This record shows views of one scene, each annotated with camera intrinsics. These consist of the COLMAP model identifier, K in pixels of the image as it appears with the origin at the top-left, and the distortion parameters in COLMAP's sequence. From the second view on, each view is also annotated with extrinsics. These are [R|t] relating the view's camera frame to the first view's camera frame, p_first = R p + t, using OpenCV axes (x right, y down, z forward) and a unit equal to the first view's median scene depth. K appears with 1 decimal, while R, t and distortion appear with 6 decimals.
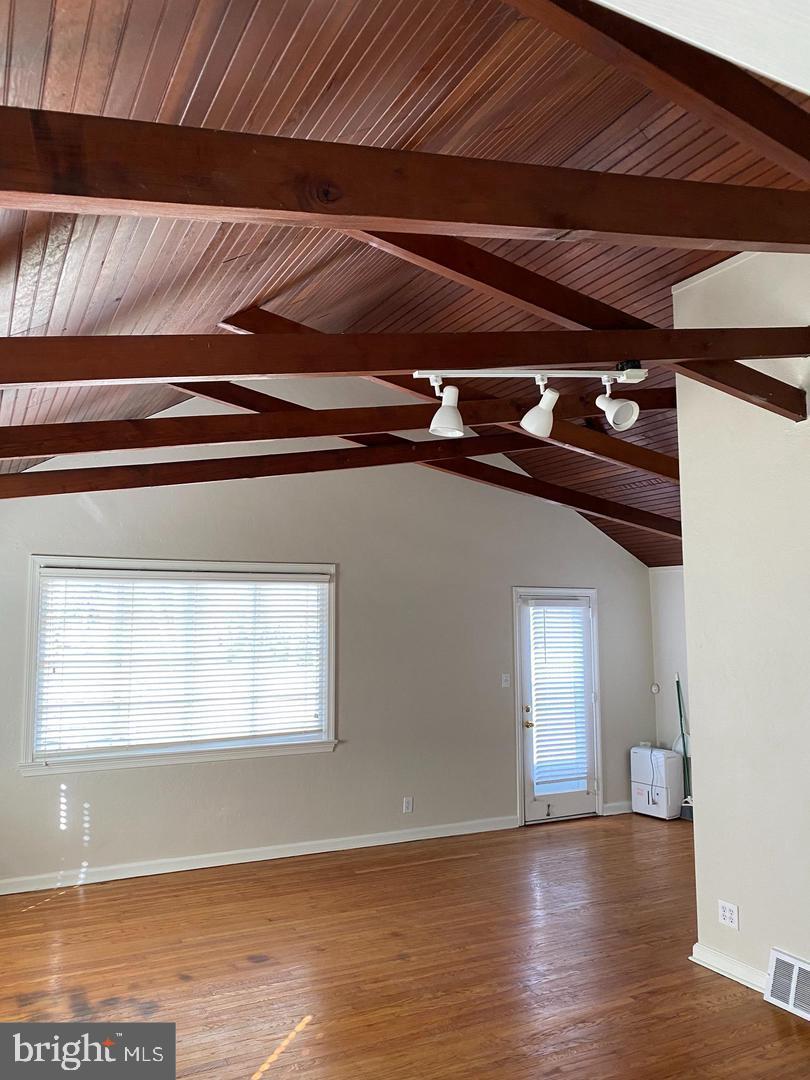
lens RADIAL K [[825.0, 0, 405.0], [0, 825.0, 540.0], [0, 0, 1]] dist [0.044397, -0.059742]
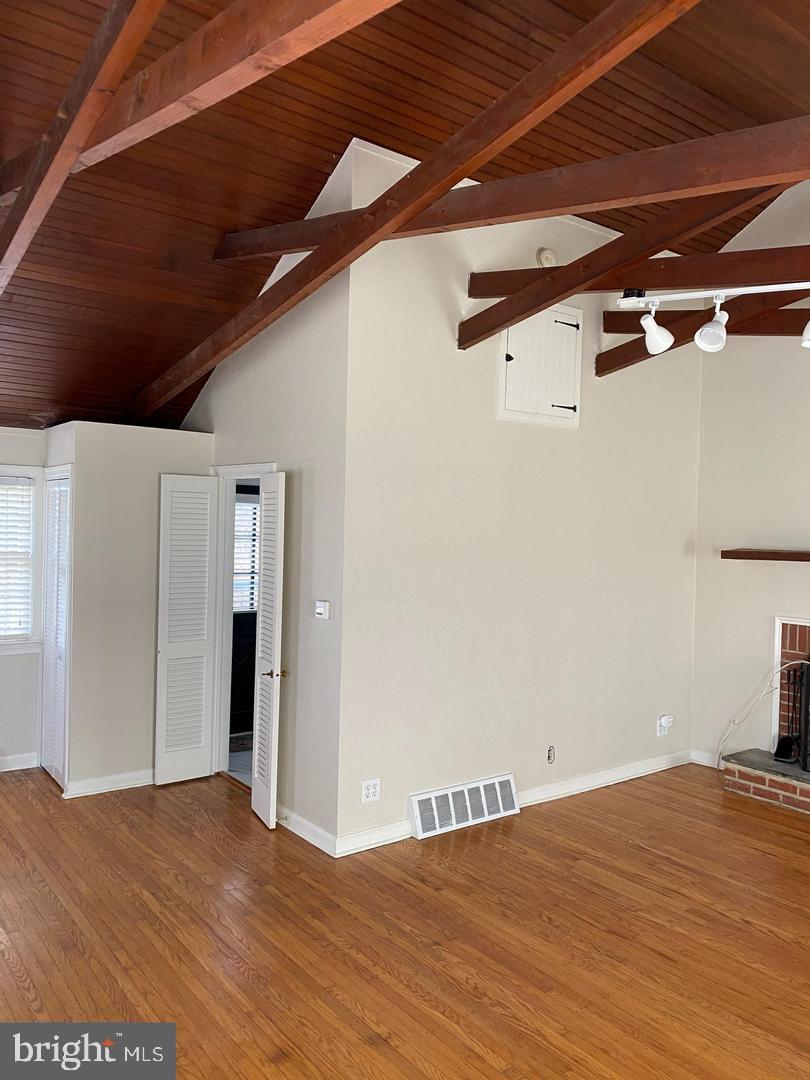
lens RADIAL K [[825.0, 0, 405.0], [0, 825.0, 540.0], [0, 0, 1]] dist [0.044397, -0.059742]
pose [[-0.175551, -0.024167, 0.984174, -0.667439], [-0.120002, 0.992769, 0.002973, 0.135376], [-0.977129, -0.117581, -0.177181, 1.236763]]
